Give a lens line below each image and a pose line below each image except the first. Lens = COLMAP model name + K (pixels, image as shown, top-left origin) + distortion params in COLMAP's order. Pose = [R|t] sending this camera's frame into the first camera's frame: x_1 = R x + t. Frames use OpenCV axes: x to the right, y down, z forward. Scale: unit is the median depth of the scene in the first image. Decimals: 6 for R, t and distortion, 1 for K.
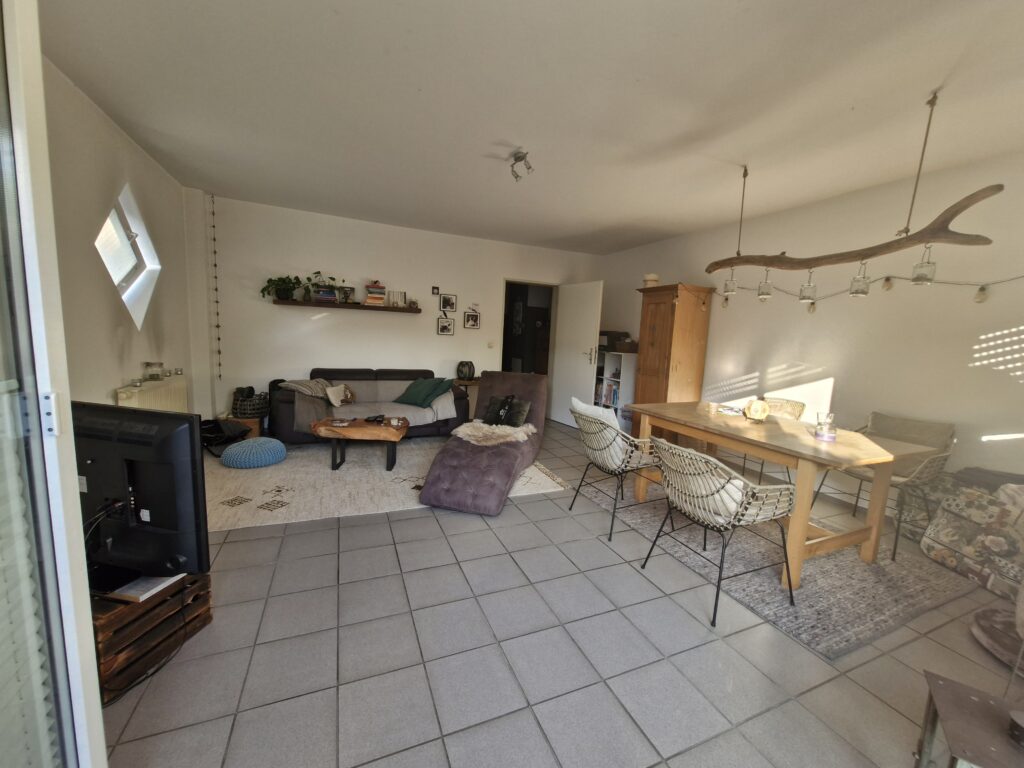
lens RADIAL K [[398.9, 0, 512.0], [0, 398.9, 384.0], [0, 0, 1]] dist [0.000564, -0.000039]
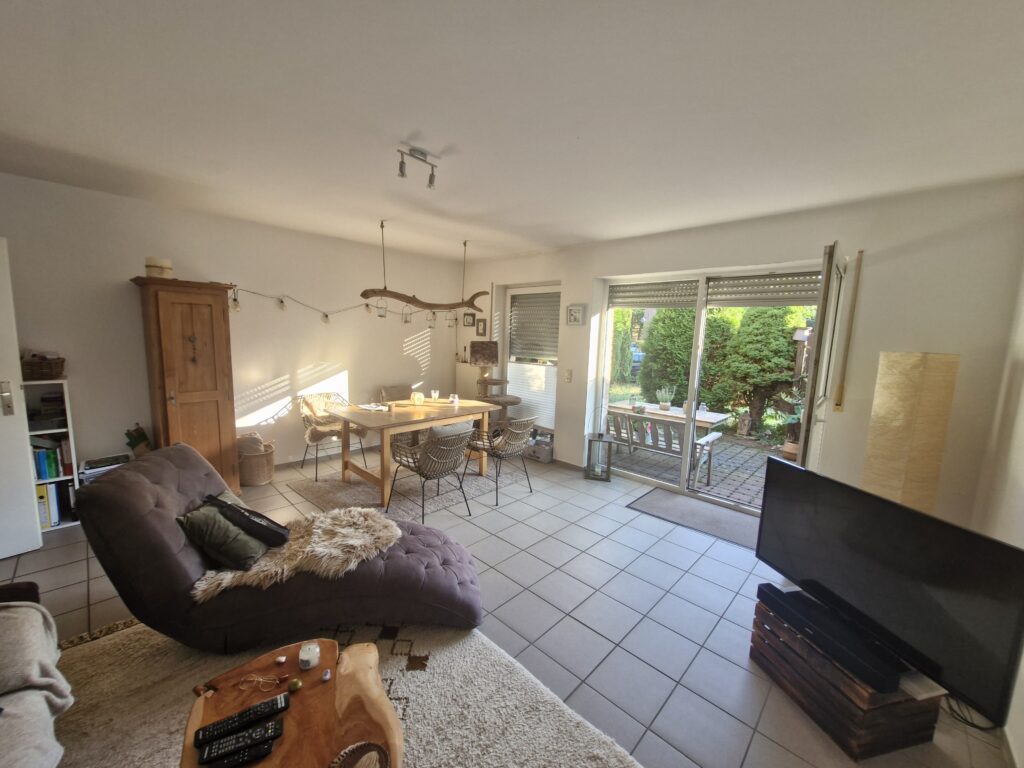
lens RADIAL K [[398.9, 0, 512.0], [0, 398.9, 384.0], [0, 0, 1]] dist [0.000564, -0.000039]
pose [[-0.399781, -0.180796, 0.898603, -0.721097], [0.059501, 0.973168, 0.222270, -0.248489], [-0.914677, 0.142327, -0.378297, 1.010067]]
